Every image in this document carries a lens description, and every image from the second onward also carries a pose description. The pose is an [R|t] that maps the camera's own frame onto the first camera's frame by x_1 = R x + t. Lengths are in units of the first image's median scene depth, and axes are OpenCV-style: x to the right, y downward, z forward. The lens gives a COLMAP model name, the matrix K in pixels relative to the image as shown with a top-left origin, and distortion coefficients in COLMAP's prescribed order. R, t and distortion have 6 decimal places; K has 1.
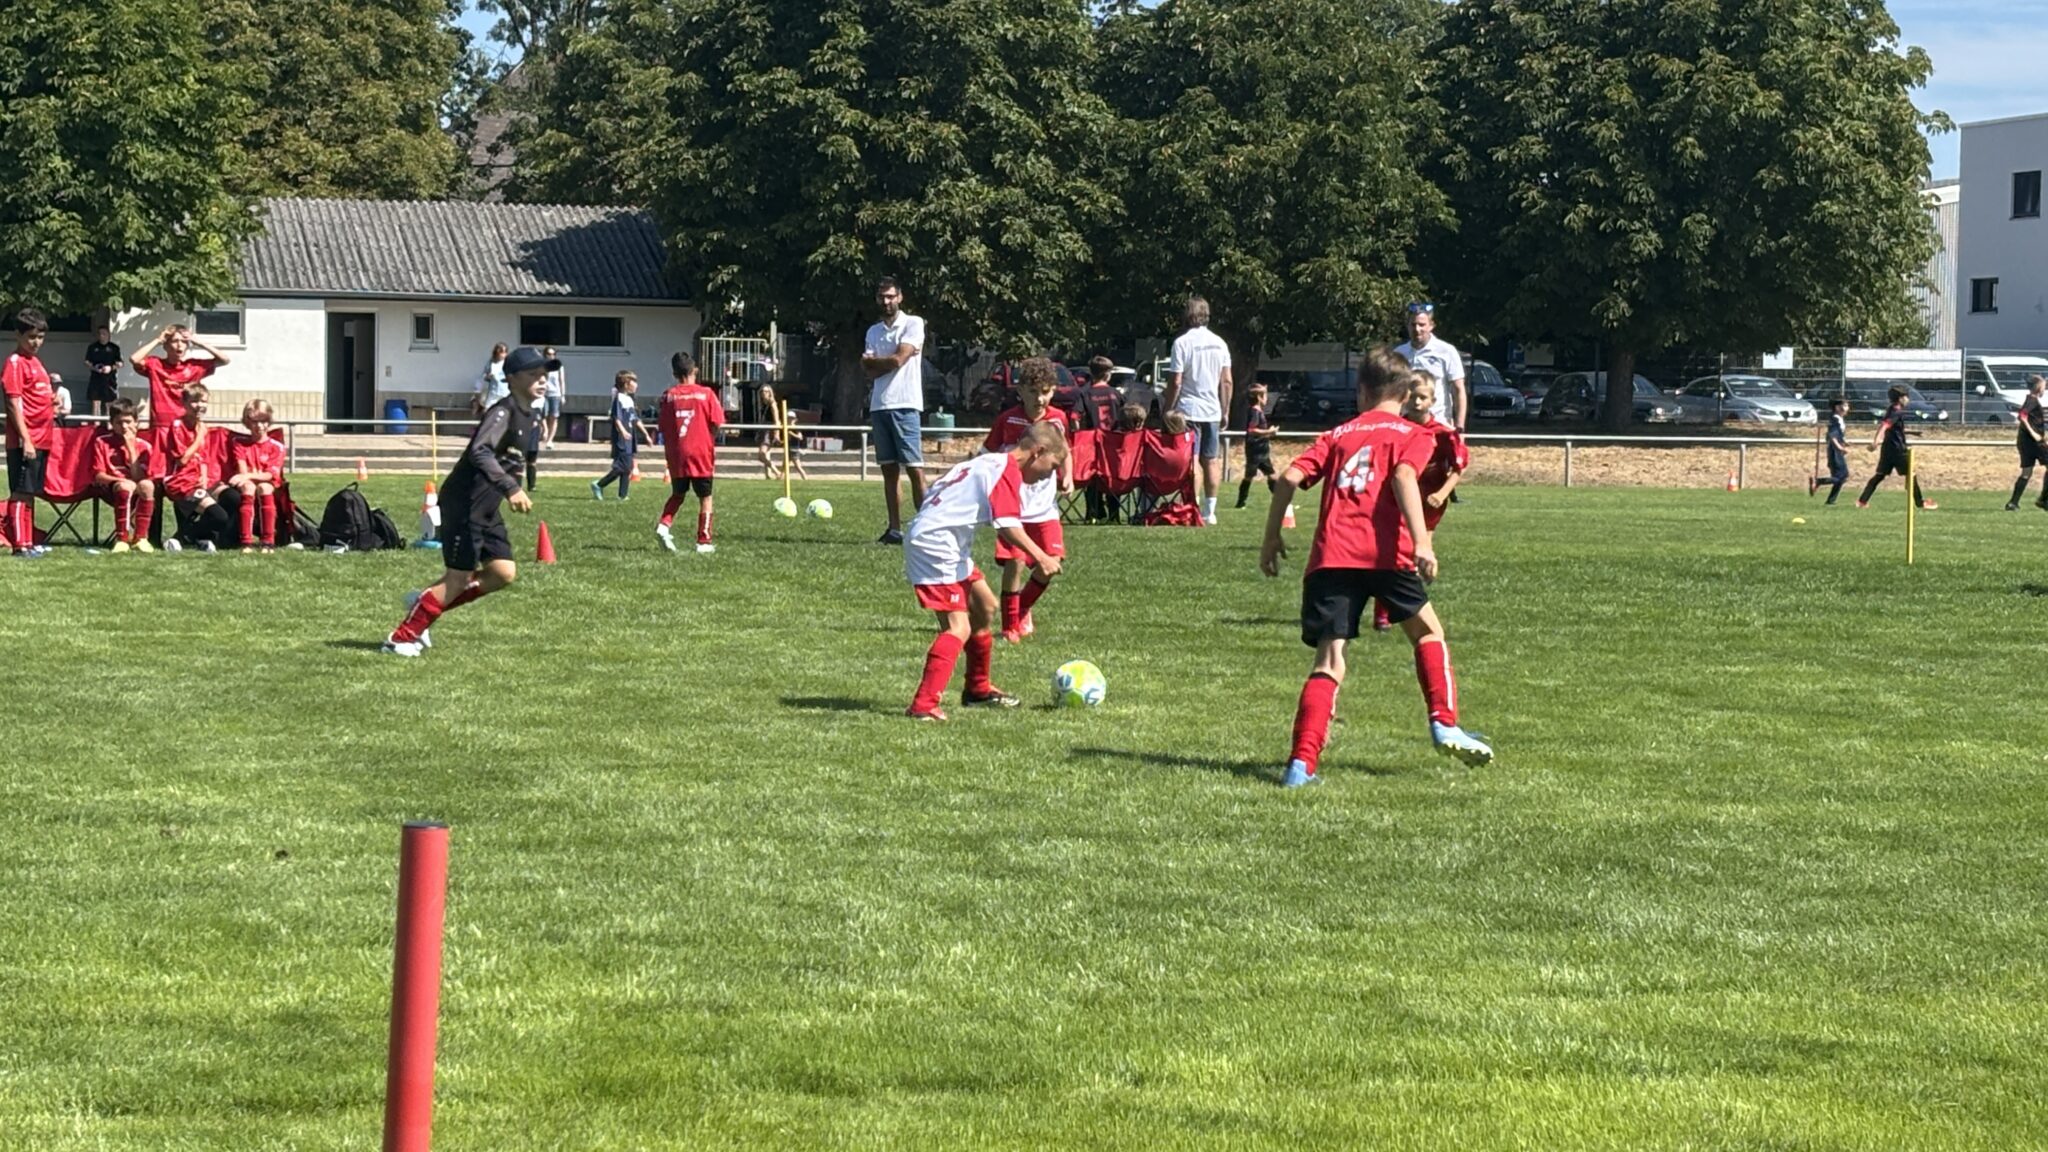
lens RADIAL K [[4818.4, 0, 1014.8], [0, 4818.4, 619.9], [0, 0, 1]] dist [0.255058, 0.000000]
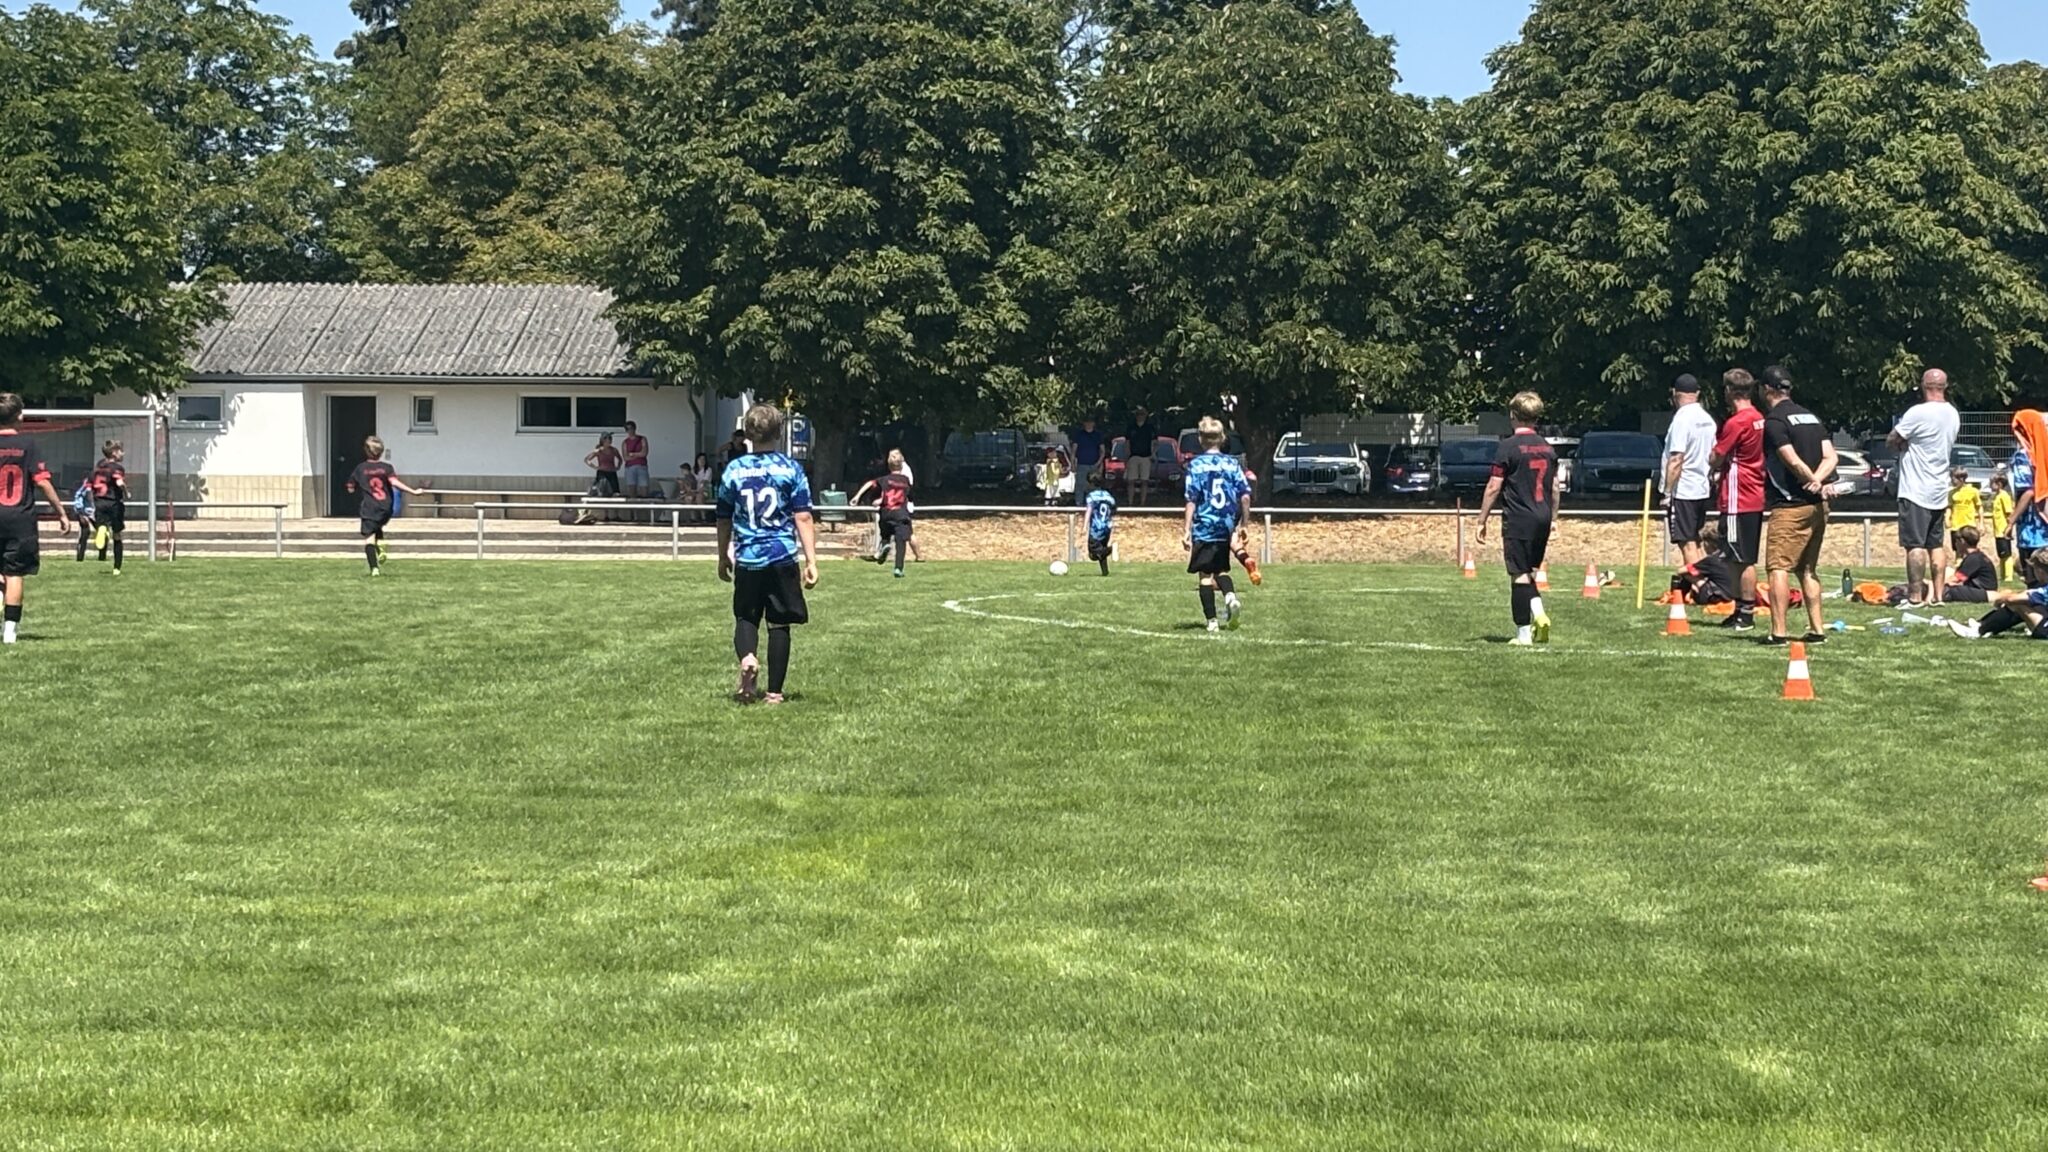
lens RADIAL K [[4818.4, 0, 1042.2], [0, 4818.4, 577.7], [0, 0, 1]] dist [0.255058, 0.000000]
pose [[0.955611, -0.003357, -0.294613, 0.296835], [-0.004840, 0.999621, -0.027088, 0.000258], [0.294592, 0.027312, 0.955233, 0.091580]]
